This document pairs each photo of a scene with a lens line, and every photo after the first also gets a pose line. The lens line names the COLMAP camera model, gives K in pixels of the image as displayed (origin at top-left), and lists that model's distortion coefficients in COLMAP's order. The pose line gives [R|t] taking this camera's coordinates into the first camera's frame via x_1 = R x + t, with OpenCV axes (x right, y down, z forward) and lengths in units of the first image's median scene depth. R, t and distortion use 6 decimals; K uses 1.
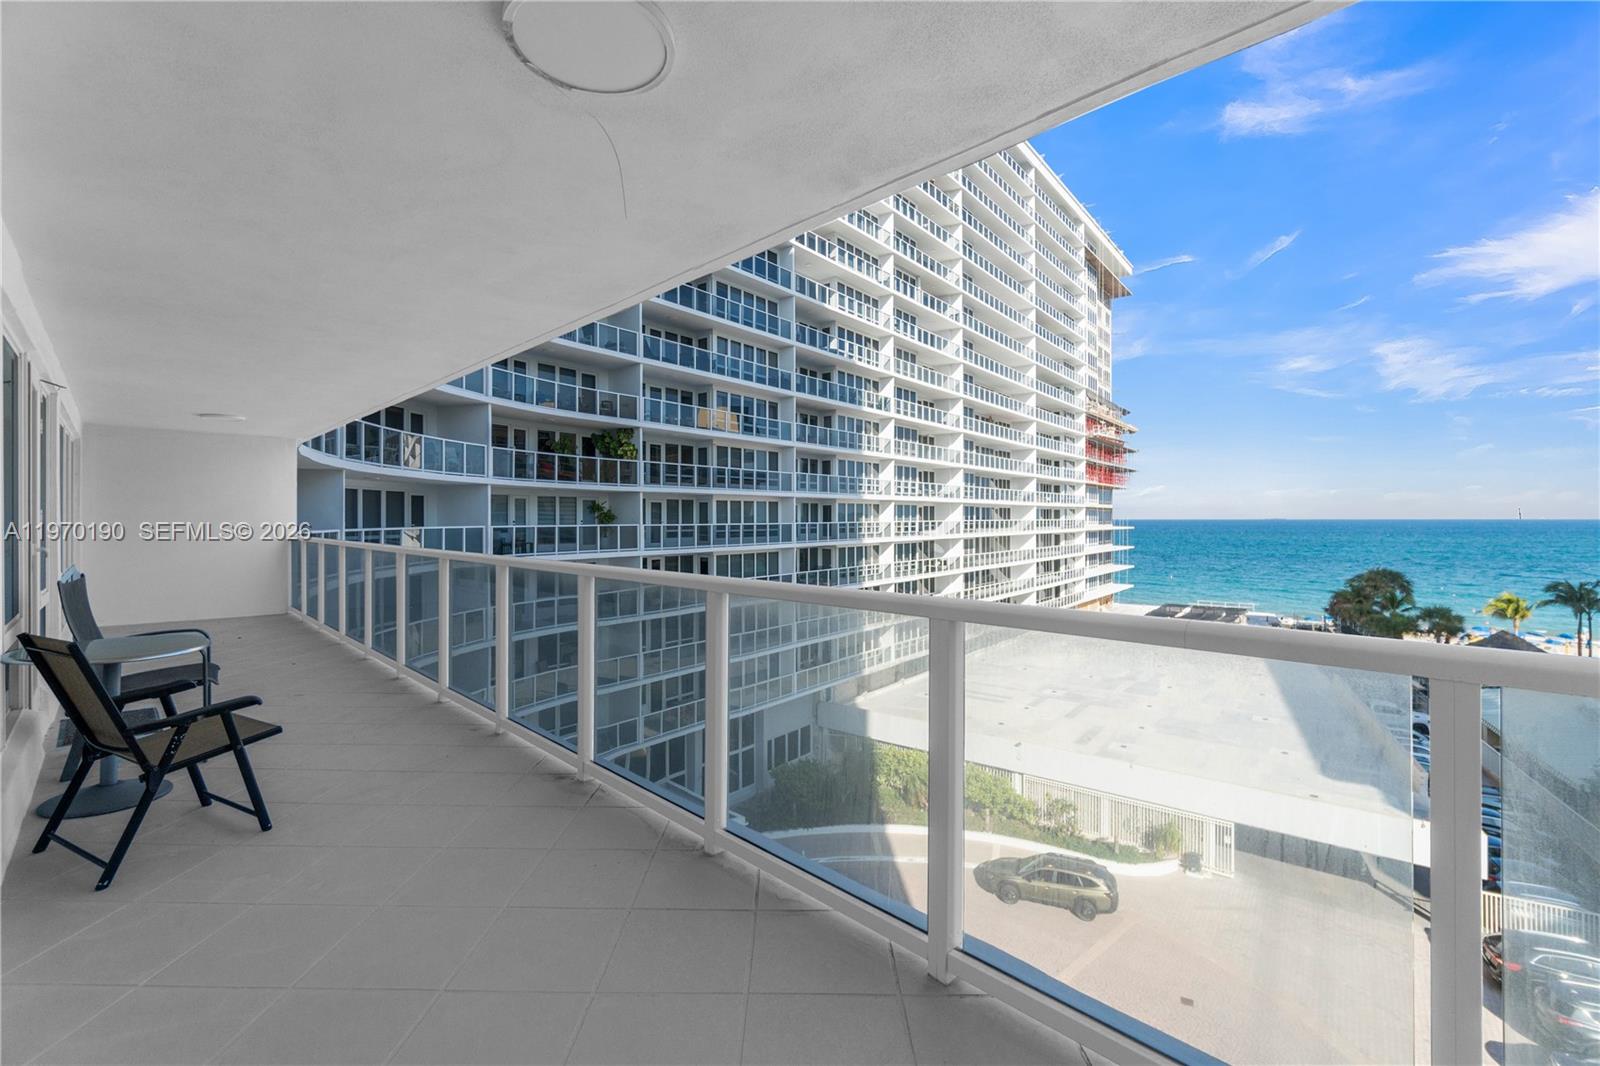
lens RADIAL K [[695.1, 0, 790.2], [0, 695.1, 517.3], [0, 0, 1]] dist [-0.007031, 0.000196]
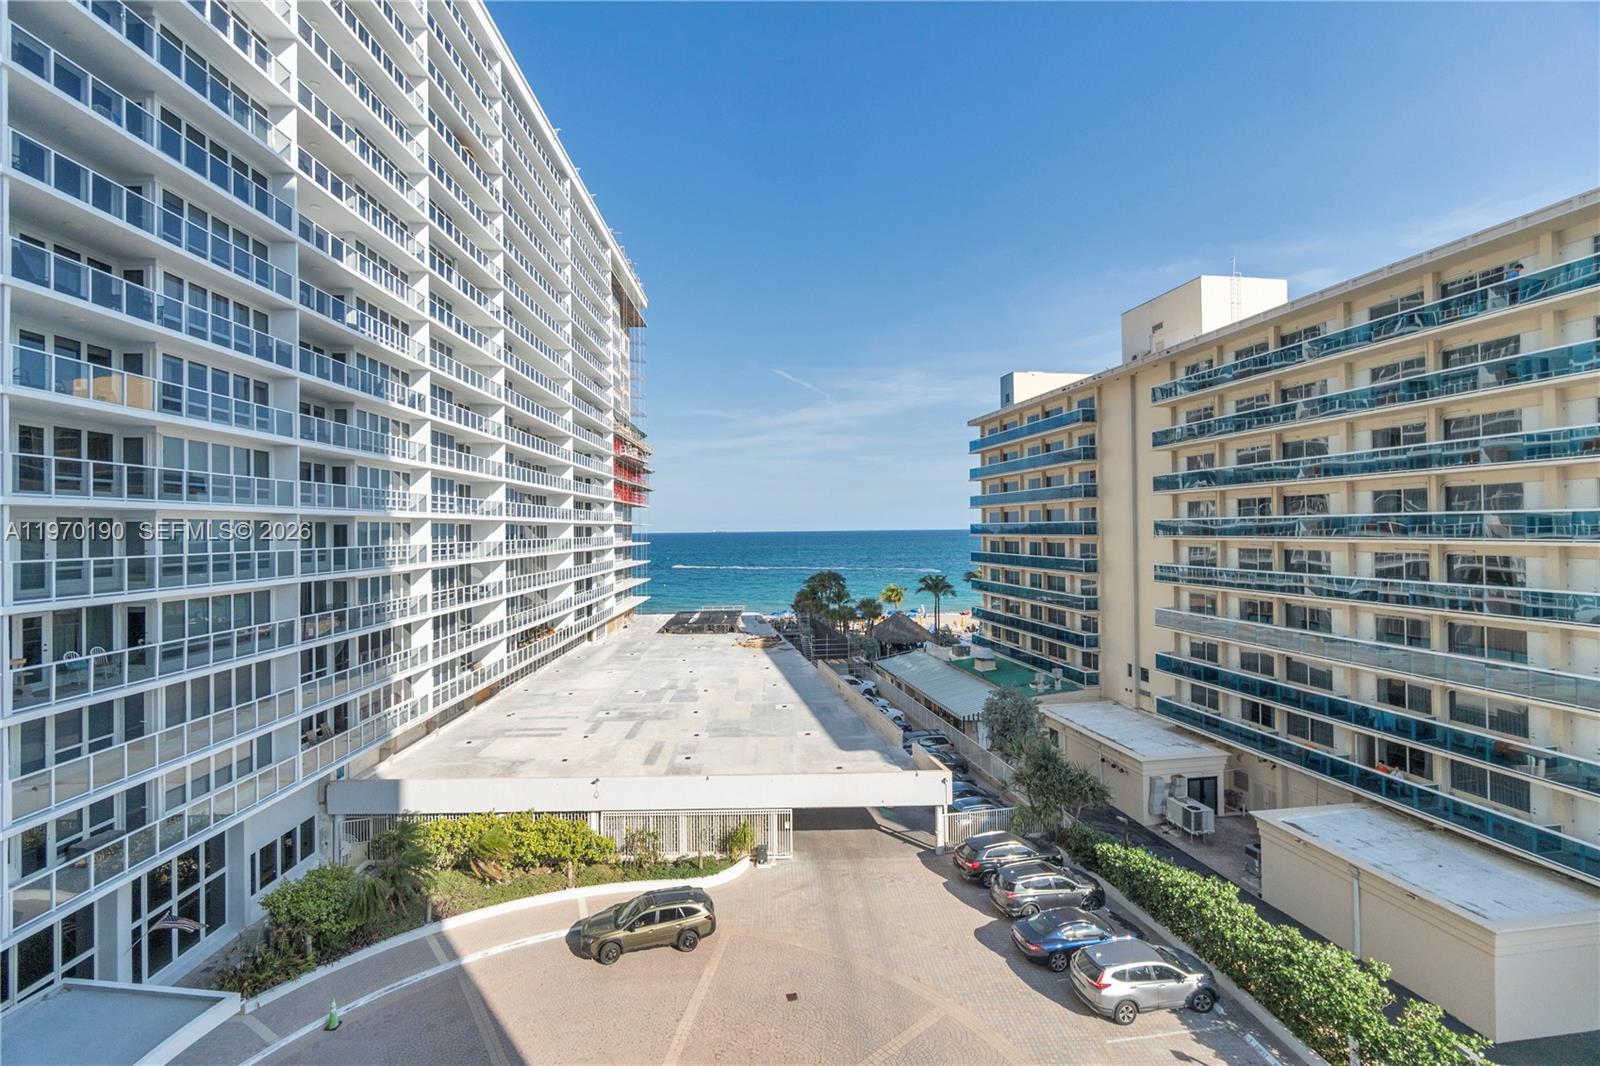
lens RADIAL K [[695.1, 0, 788.8], [0, 695.1, 525.8], [0, 0, 1]] dist [-0.007031, 0.000196]
pose [[0.770758, -0.003483, 0.637118, -0.056509], [0.010265, 0.999923, -0.006951, -0.006048], [-0.637045, 0.011897, 0.770735, 0.098783]]
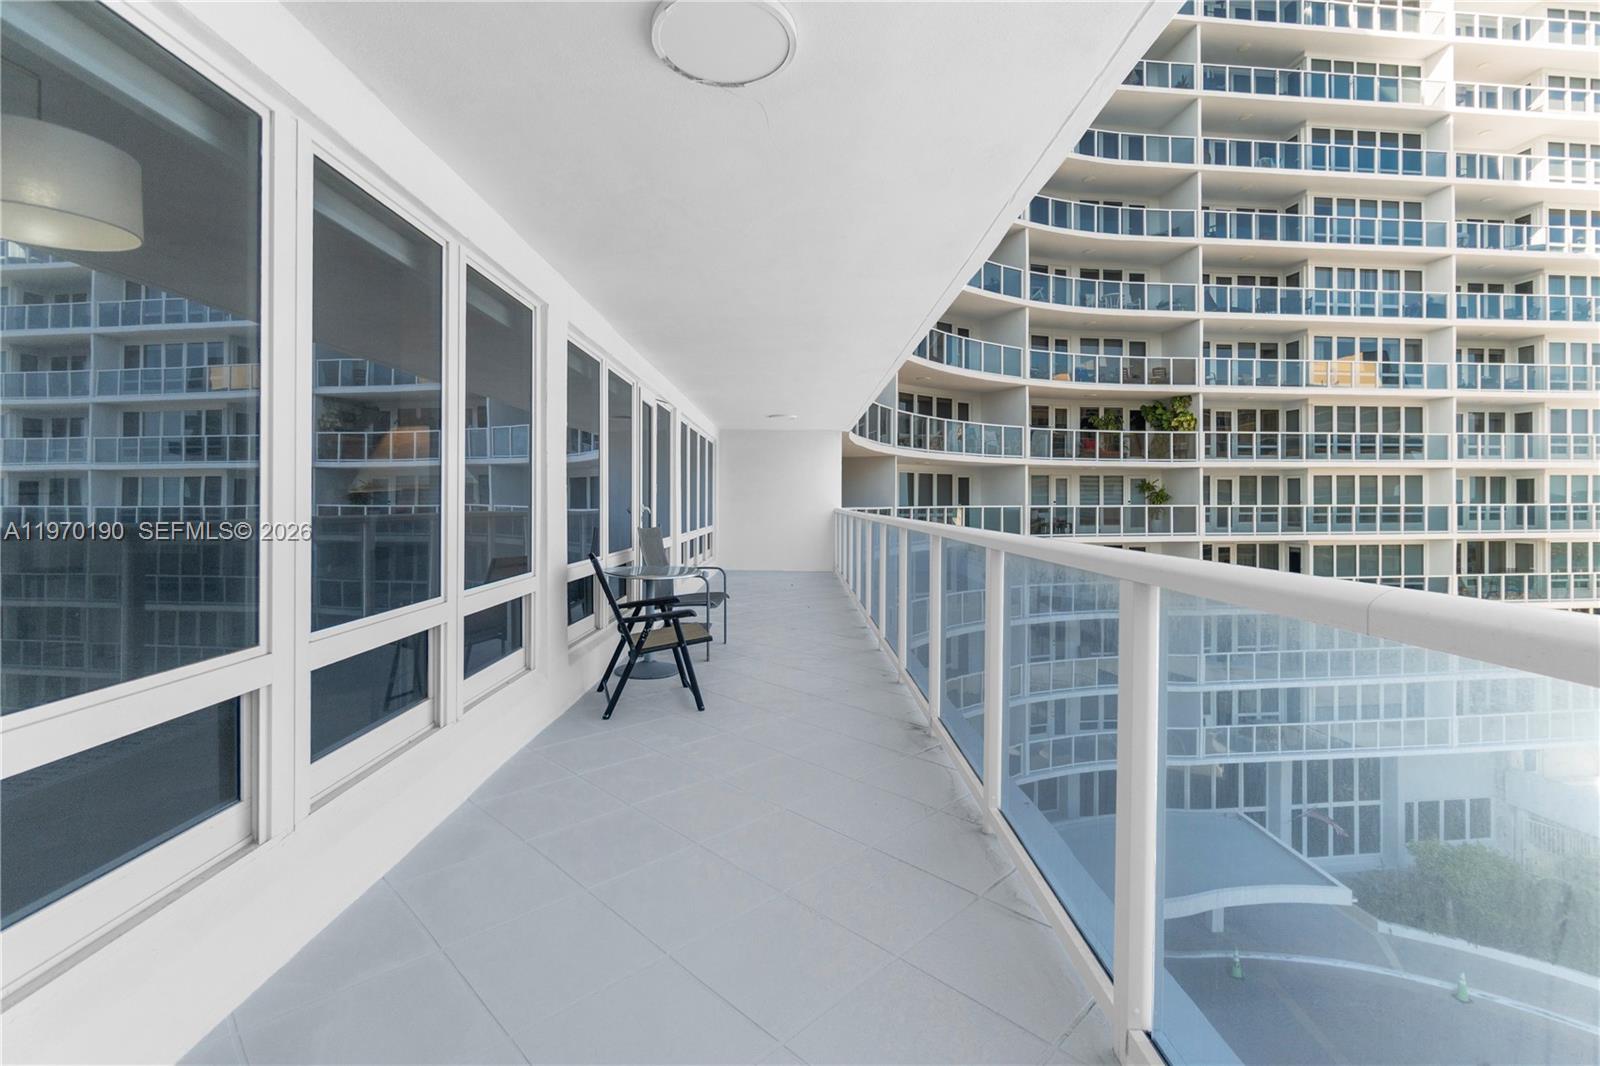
lens RADIAL K [[695.1, 0, 767.5], [0, 695.1, 500.2], [0, 0, 1]] dist [-0.007031, 0.000196]
pose [[0.698752, -0.000245, -0.715364, 0.018798], [0.000633, 1.000000, 0.000277, 0.002345], [0.715363, -0.000646, 0.698752, 0.008128]]
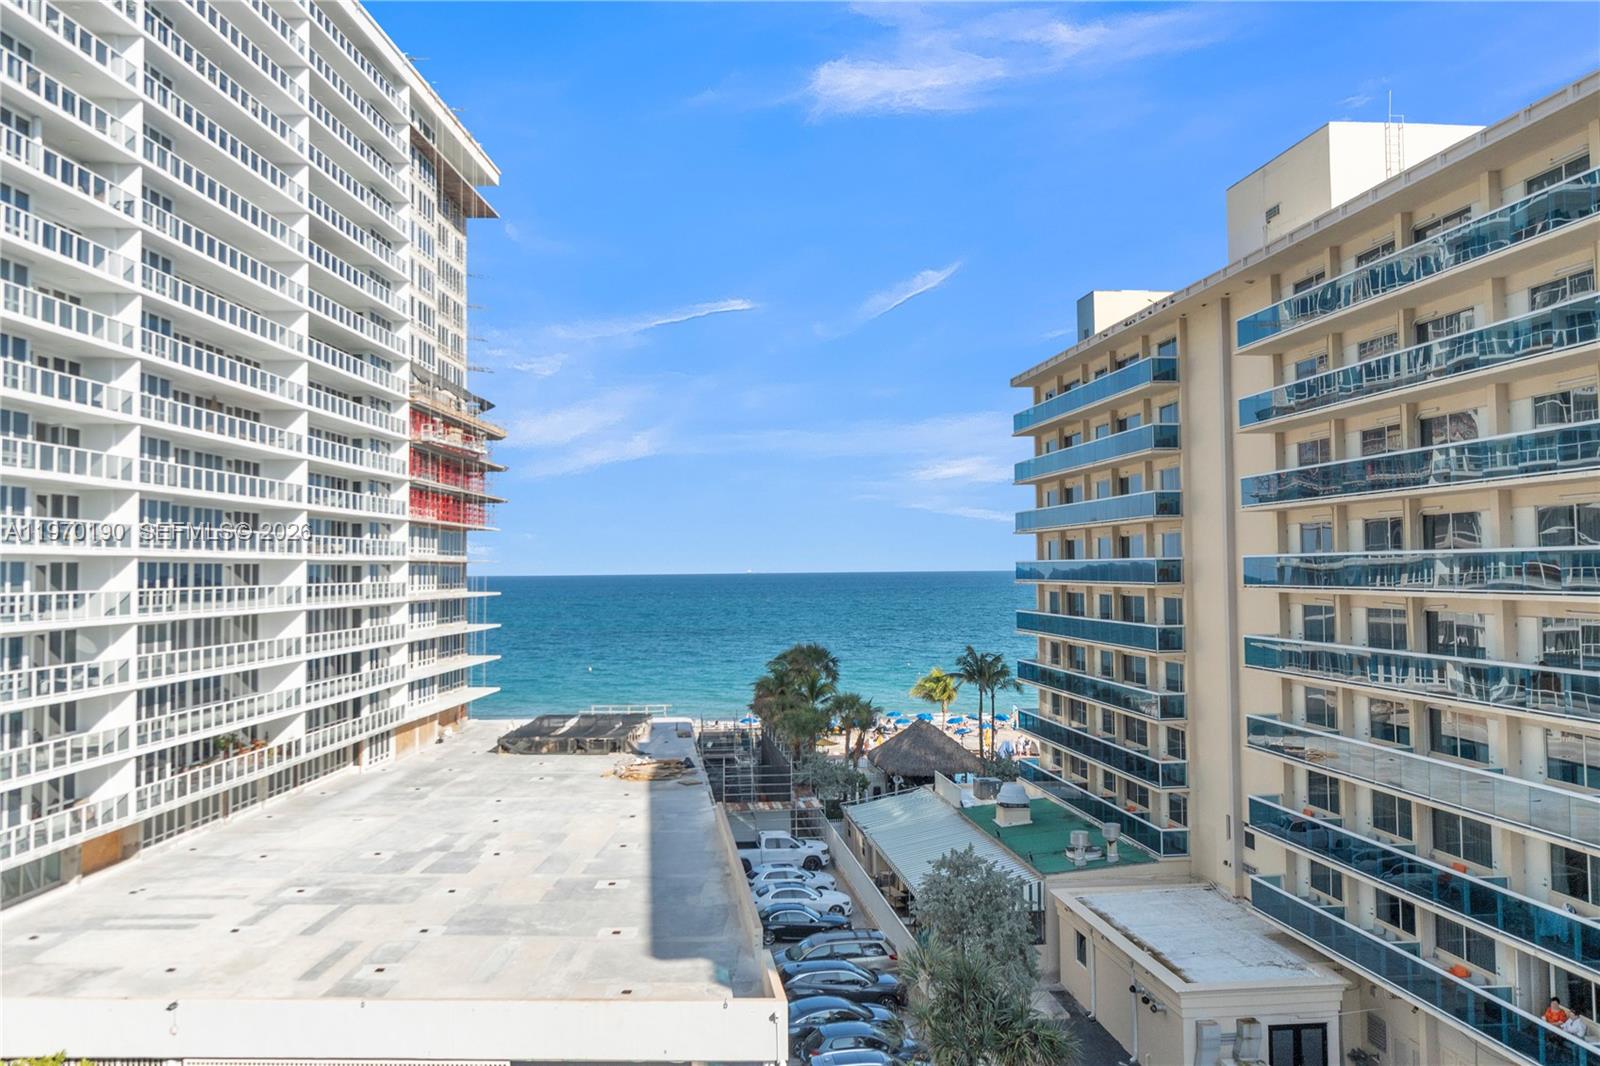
lens RADIAL K [[1237.5, 0, 767.8], [0, 1237.5, 523.4], [0, 0, 1]] dist [-0.025265, 0.038224]
pose [[0.809985, 0.015790, 0.586237, 0.115139], [0.008031, 0.999245, -0.038010, -0.008571], [-0.586395, 0.035495, 0.809247, -0.065938]]
